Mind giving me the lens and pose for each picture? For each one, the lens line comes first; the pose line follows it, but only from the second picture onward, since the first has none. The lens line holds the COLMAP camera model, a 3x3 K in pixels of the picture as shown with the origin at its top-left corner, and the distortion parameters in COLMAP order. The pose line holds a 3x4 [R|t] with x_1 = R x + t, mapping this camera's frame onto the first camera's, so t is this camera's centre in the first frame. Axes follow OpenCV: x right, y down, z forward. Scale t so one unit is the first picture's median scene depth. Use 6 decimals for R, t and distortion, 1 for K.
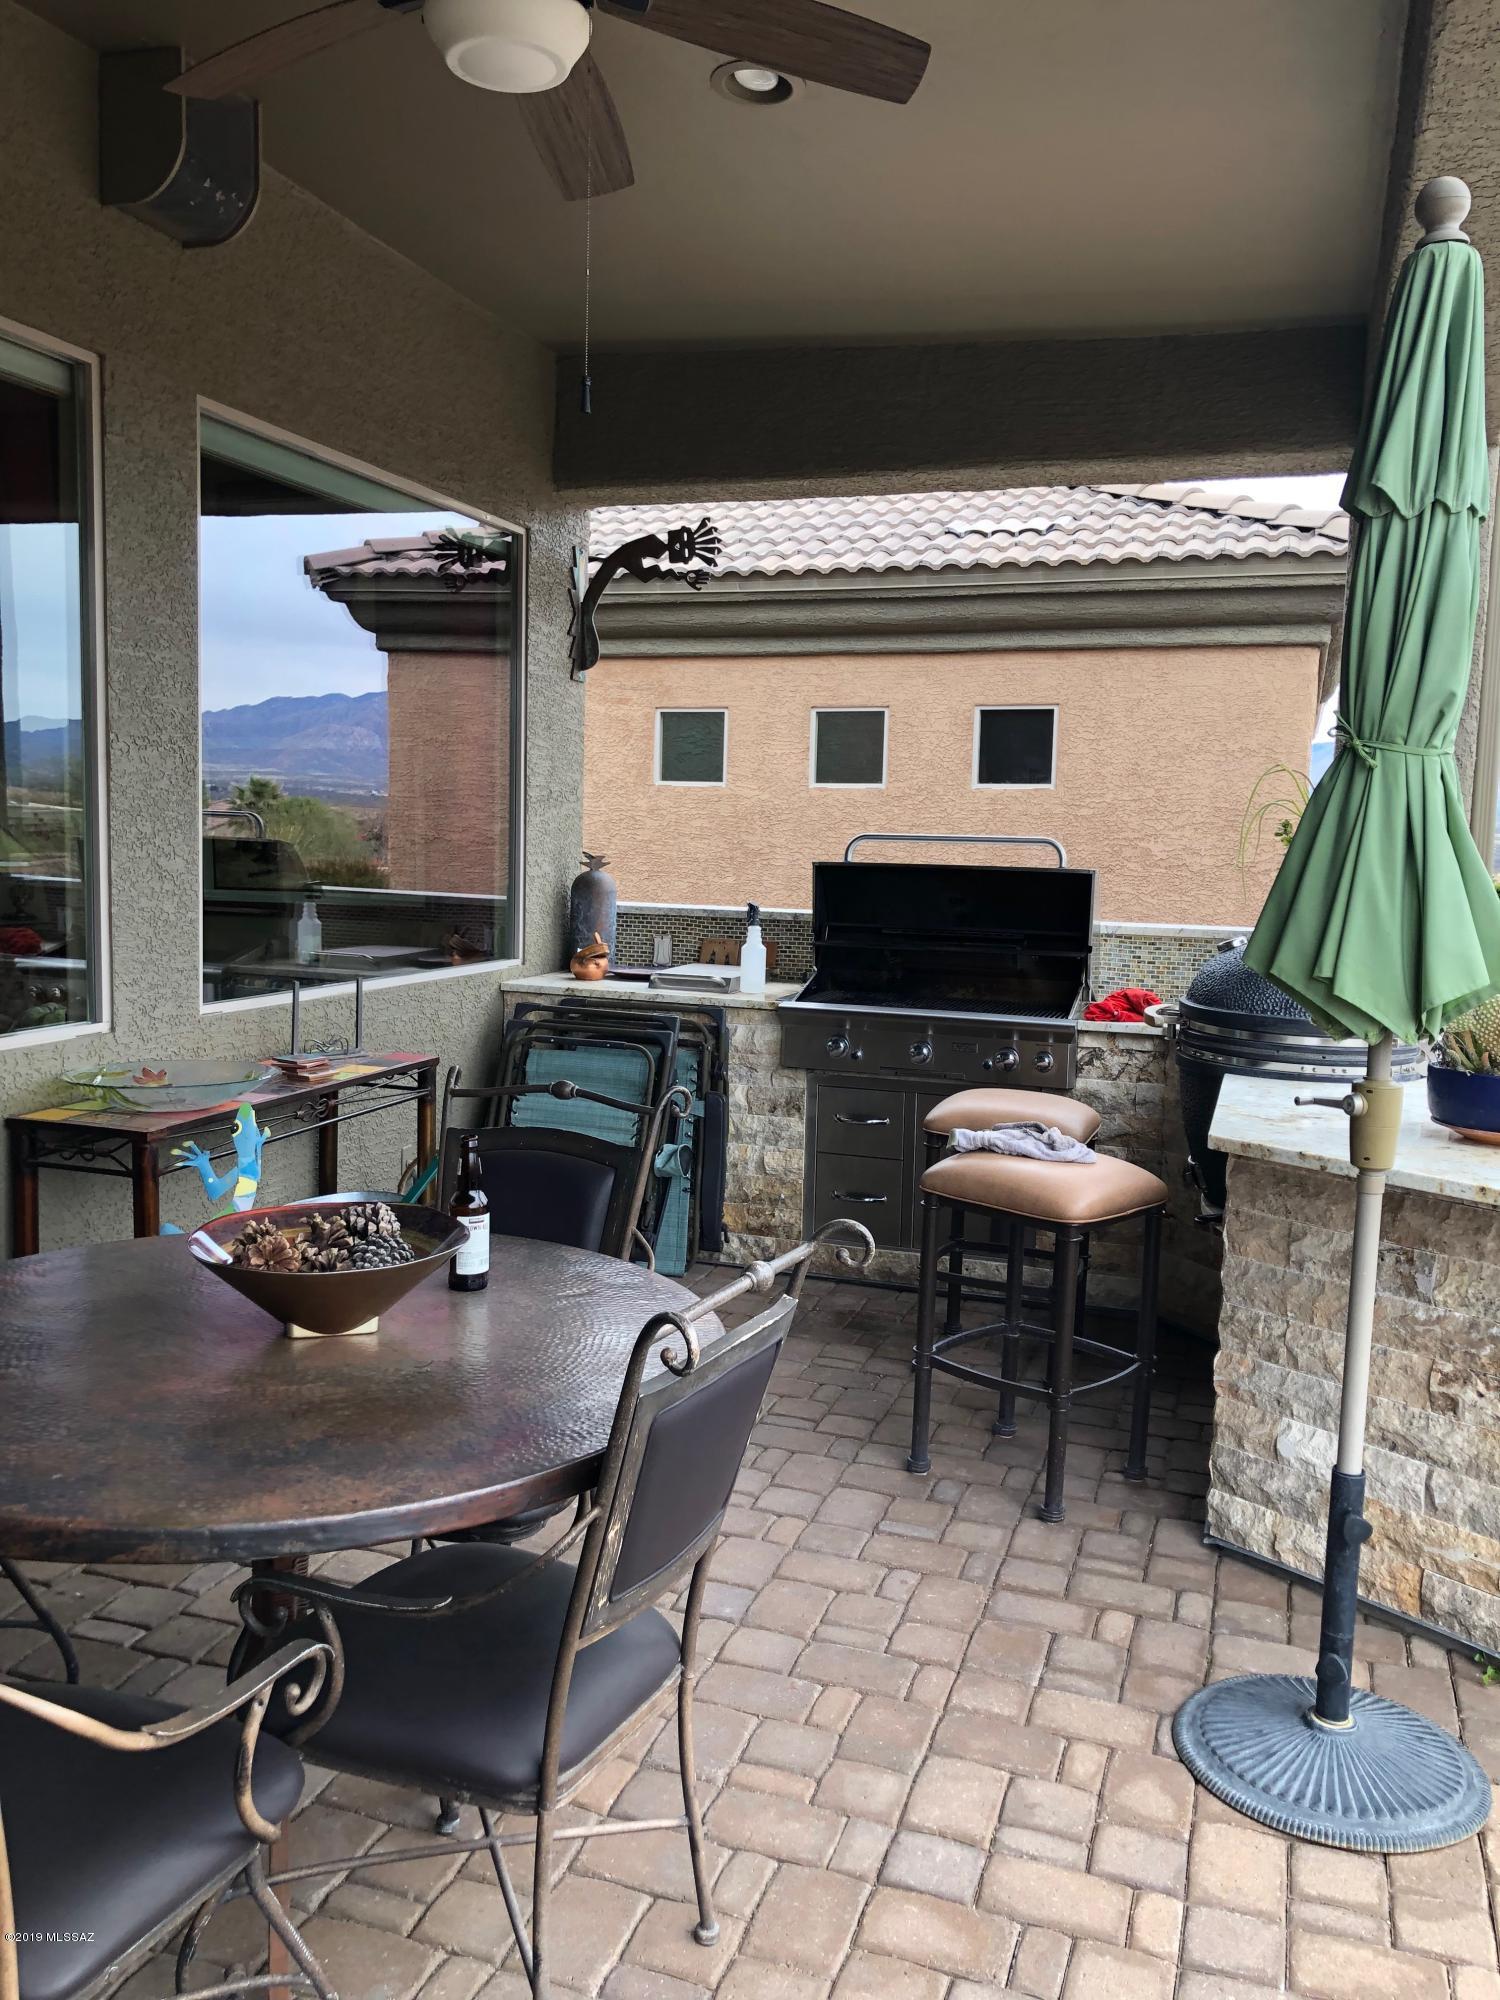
lens RADIAL K [[1637.5, 0, 733.9], [0, 1637.5, 996.5], [0, 0, 1]] dist [0.039140, -0.036032]
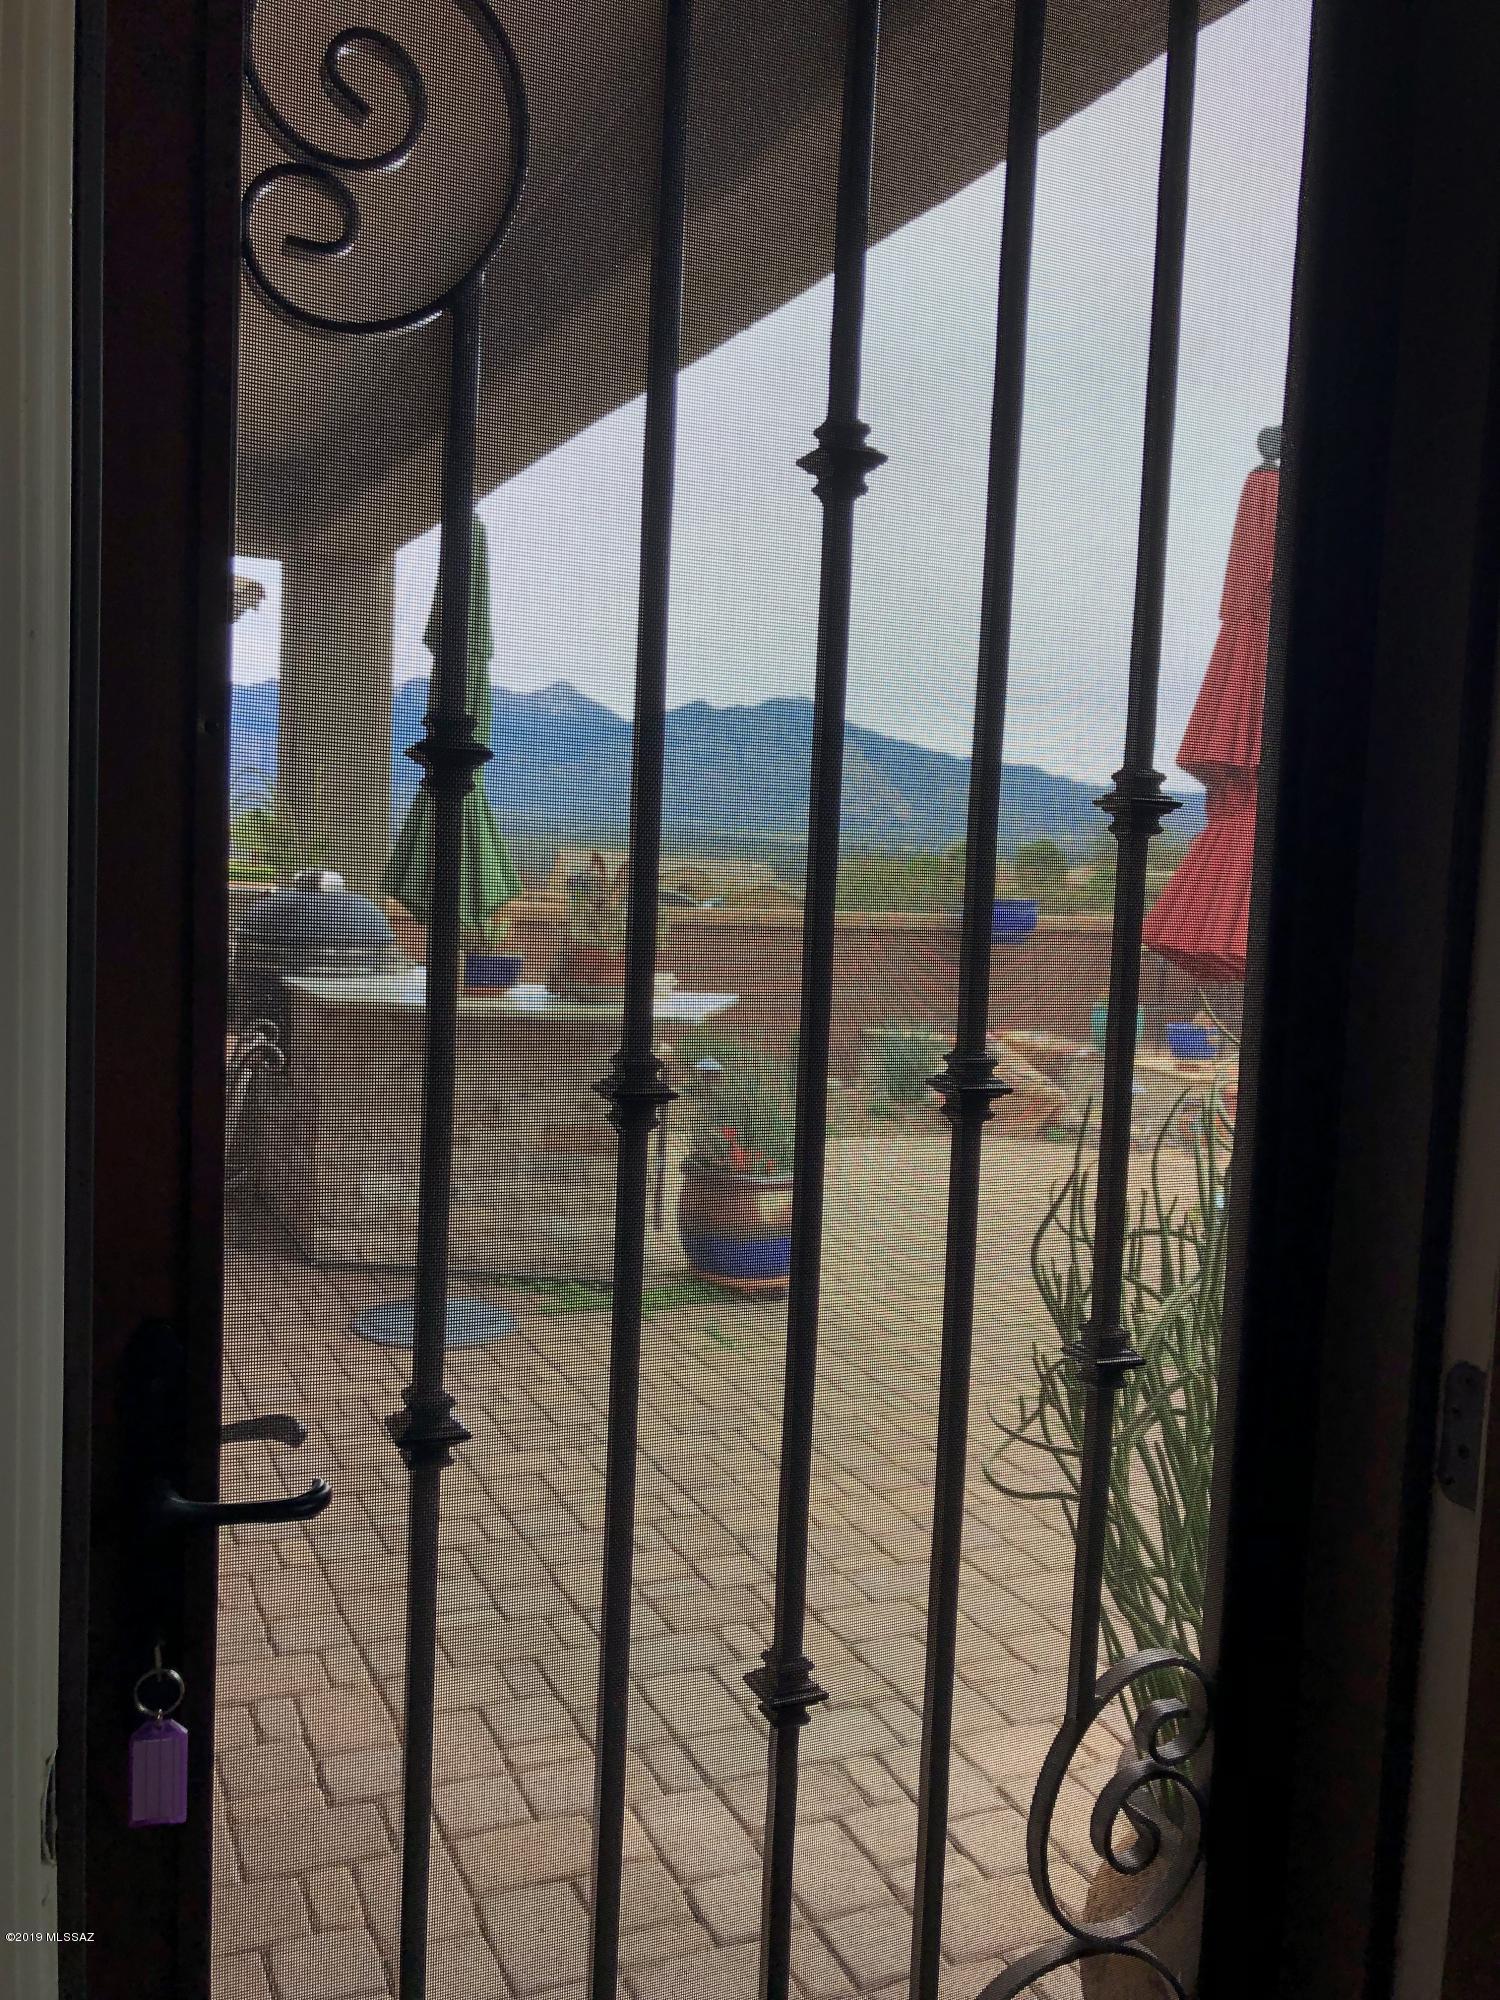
lens RADIAL K [[1637.5, 0, 745.5], [0, 1637.5, 1001.2], [0, 0, 1]] dist [0.039140, -0.036032]
pose [[0.721835, -0.055753, 0.689816, -0.518972], [0.048839, 0.998368, 0.029586, 0.057124], [-0.690340, 0.012334, 0.723380, -0.454734]]
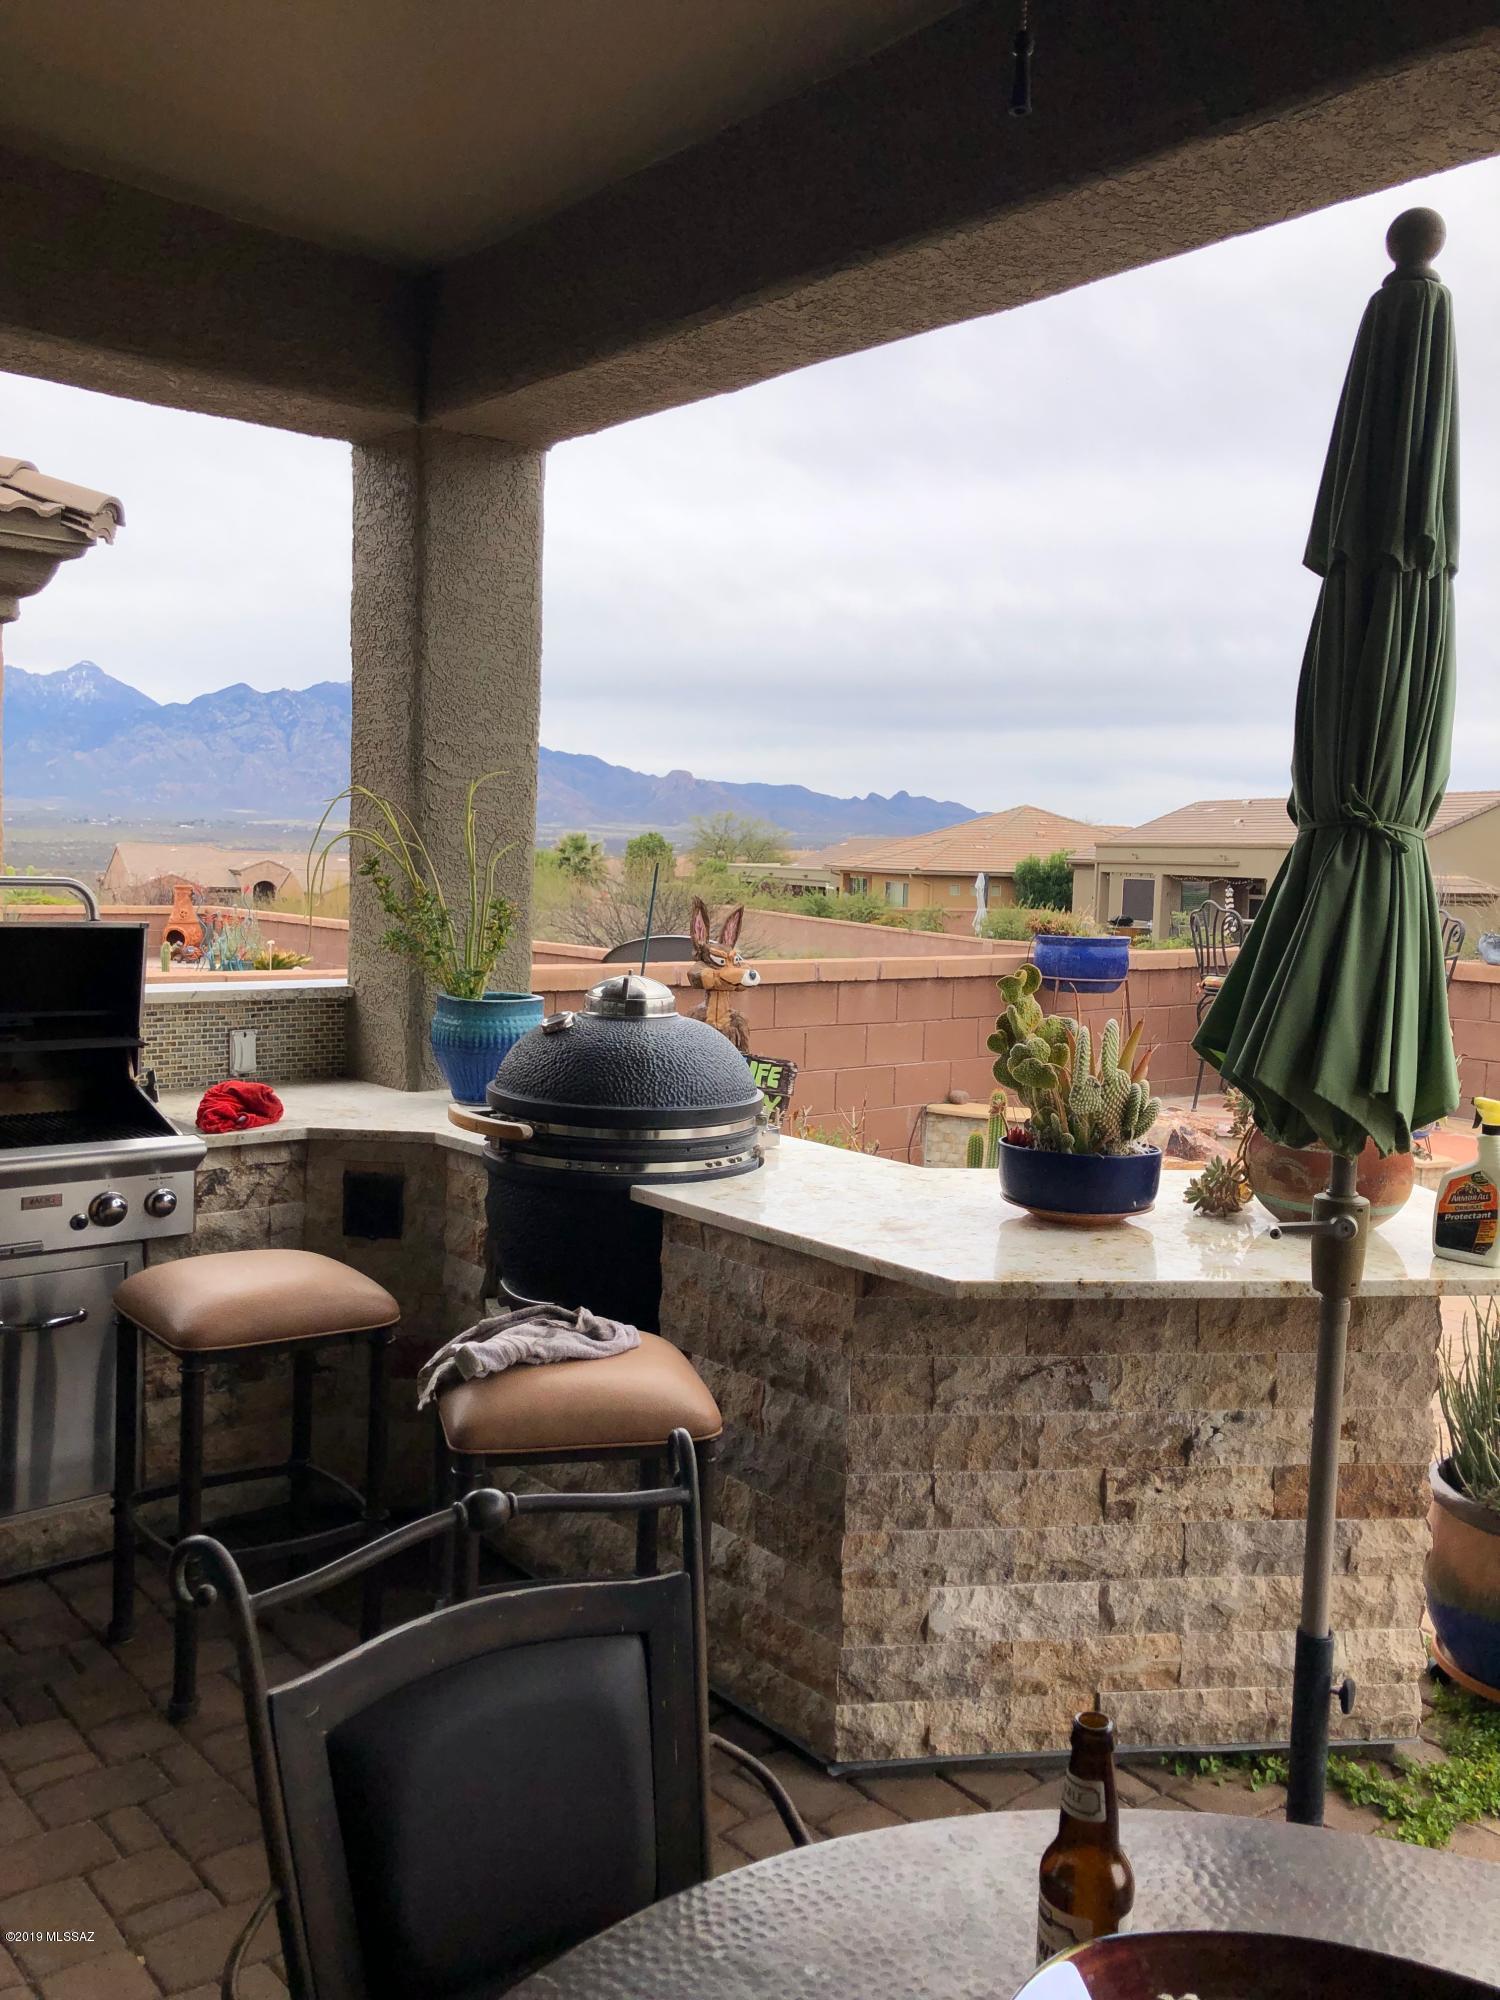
lens RADIAL K [[1637.5, 0, 746.4], [0, 1637.5, 1001.4], [0, 0, 1]] dist [0.039140, -0.036032]
pose [[0.514366, -0.082219, 0.853620, -0.423779], [0.071763, 0.996029, 0.052693, -0.099323], [-0.854563, 0.034155, 0.518224, 0.645658]]
